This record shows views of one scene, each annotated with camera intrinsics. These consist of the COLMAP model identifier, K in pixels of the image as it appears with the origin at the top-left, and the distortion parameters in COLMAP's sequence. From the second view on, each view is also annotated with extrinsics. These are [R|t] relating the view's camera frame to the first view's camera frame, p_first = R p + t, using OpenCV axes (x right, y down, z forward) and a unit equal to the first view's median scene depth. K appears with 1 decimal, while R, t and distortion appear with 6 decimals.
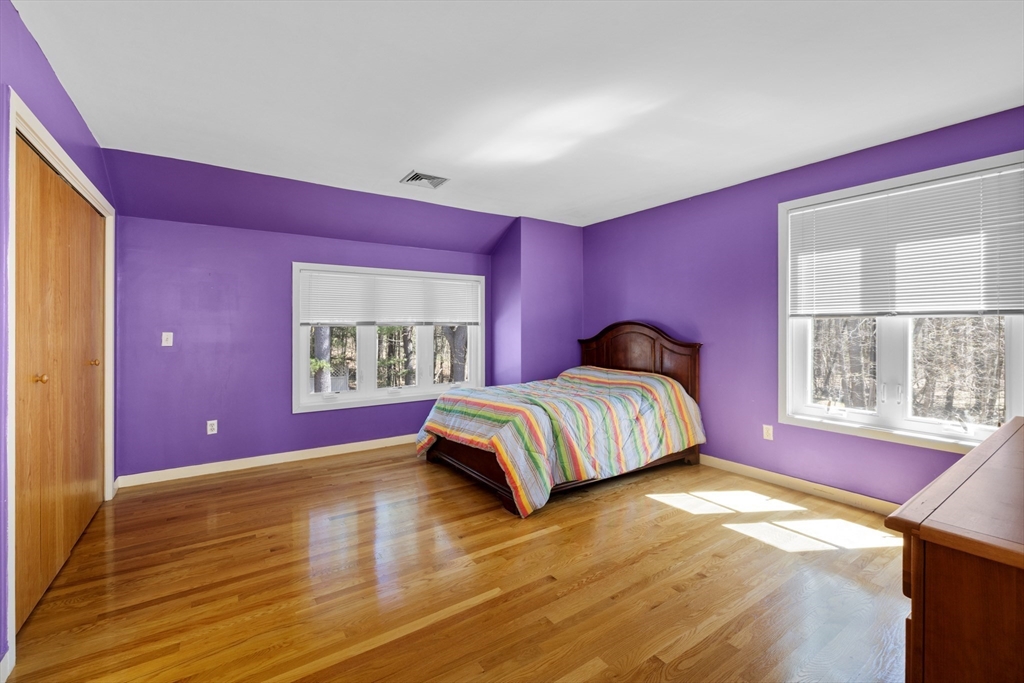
lens RADIAL K [[431.8, 0, 507.4], [0, 431.8, 332.9], [0, 0, 1]] dist [-0.001135, 0.001159]
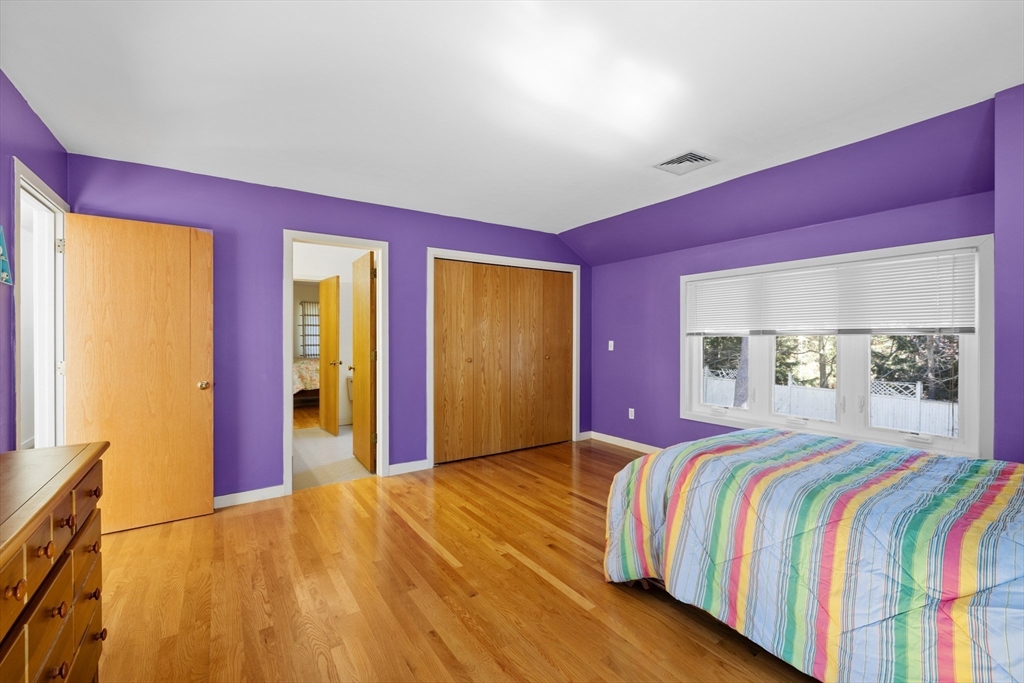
lens RADIAL K [[431.8, 0, 507.0], [0, 431.8, 339.8], [0, 0, 1]] dist [-0.001135, 0.001159]
pose [[-0.001077, 0.007962, -0.999968, 0.591598], [-0.009995, 0.999918, 0.007972, -0.011142], [0.999949, 0.010003, -0.000997, 0.586875]]
